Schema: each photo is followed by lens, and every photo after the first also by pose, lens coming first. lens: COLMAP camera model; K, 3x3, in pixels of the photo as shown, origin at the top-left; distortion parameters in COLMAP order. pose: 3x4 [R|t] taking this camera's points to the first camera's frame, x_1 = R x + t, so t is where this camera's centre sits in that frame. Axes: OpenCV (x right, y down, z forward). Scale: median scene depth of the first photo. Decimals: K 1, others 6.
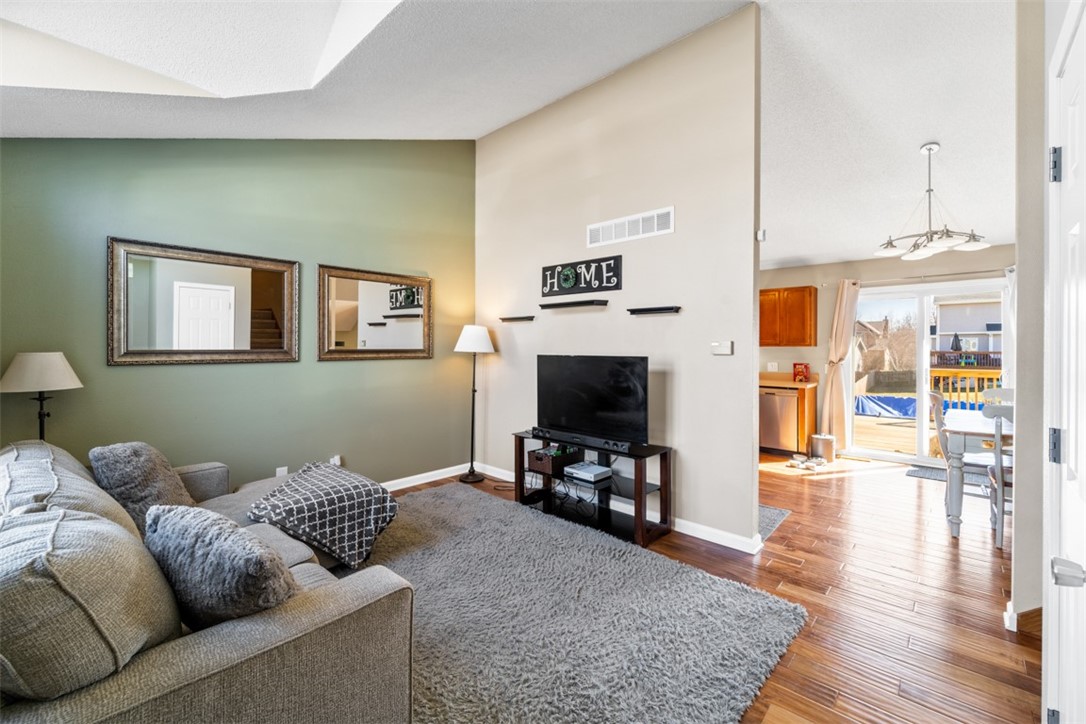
lens RADIAL K [[446.1, 0, 544.4], [0, 446.1, 353.6], [0, 0, 1]] dist [0.000669, -0.000610]
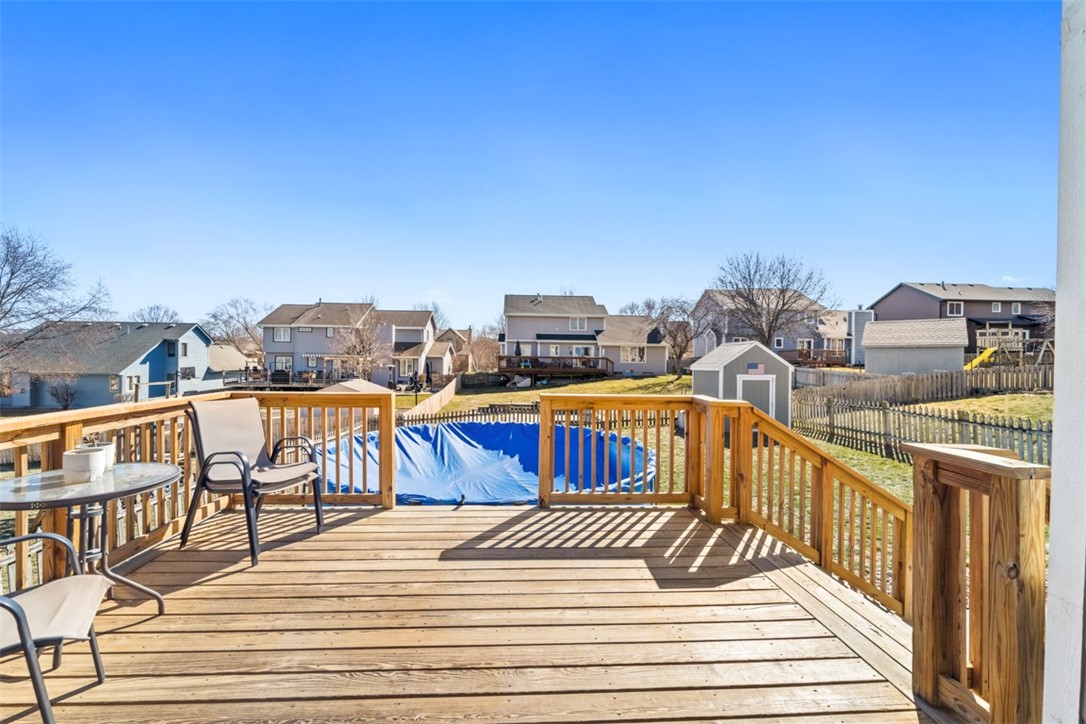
lens RADIAL K [[446.1, 0, 534.4], [0, 446.1, 354.7], [0, 0, 1]] dist [0.000669, -0.000610]
pose [[0.698512, 0.004396, 0.715585, 0.073602], [-0.001452, 0.999988, -0.004726, -0.002488], [-0.715597, 0.002262, 0.698509, 0.096450]]
